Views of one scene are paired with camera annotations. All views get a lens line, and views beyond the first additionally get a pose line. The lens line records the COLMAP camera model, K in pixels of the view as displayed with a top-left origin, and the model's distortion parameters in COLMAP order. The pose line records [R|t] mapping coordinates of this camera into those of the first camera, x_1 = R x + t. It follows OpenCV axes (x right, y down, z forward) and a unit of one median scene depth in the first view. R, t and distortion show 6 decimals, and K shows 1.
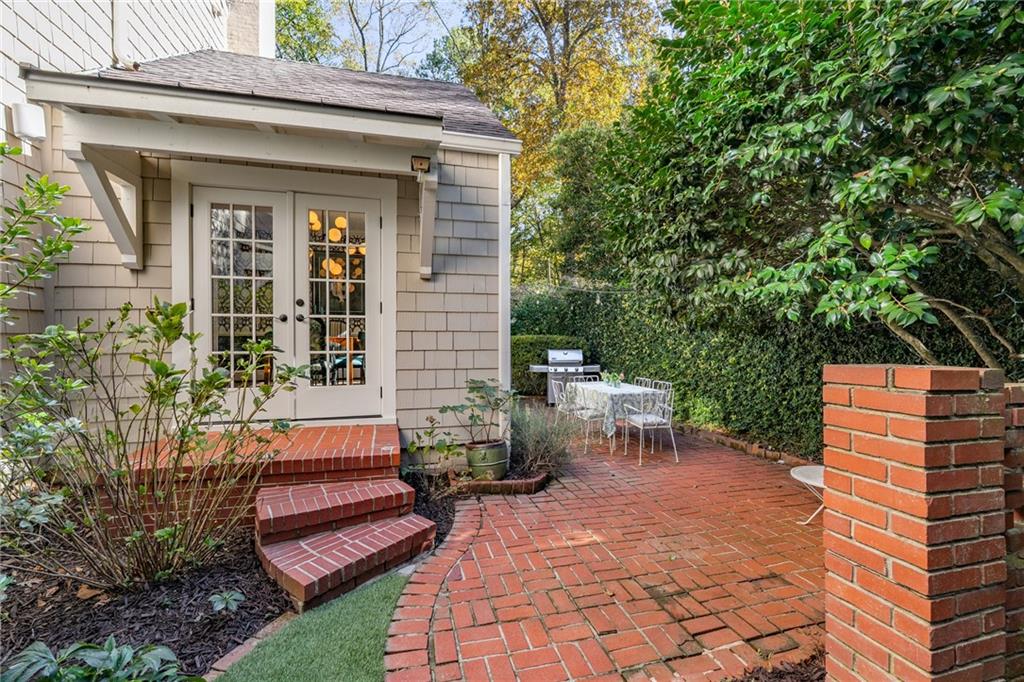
lens RADIAL K [[447.1, 0, 512.0], [0, 447.1, 341.0], [0, 0, 1]] dist [-0.001583, 0.000205]
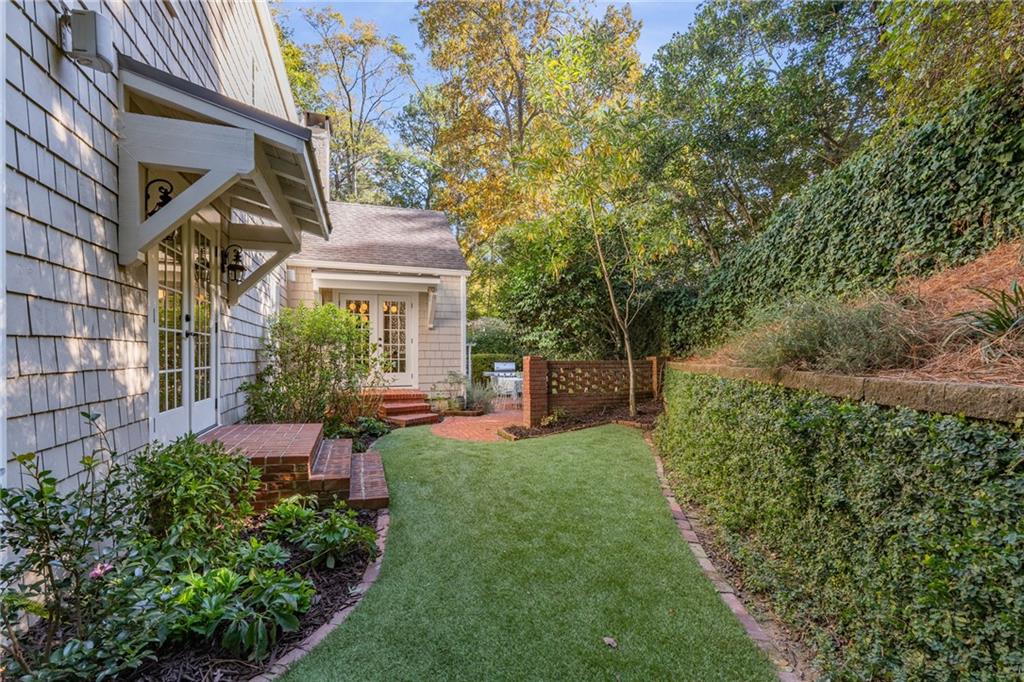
lens RADIAL K [[447.1, 0, 512.0], [0, 447.1, 341.0], [0, 0, 1]] dist [-0.001583, 0.000205]
pose [[0.997895, -0.003704, 0.064752, 0.073948], [0.006773, 0.998860, -0.047247, 0.035484], [-0.064503, 0.047586, 0.996782, -1.188328]]
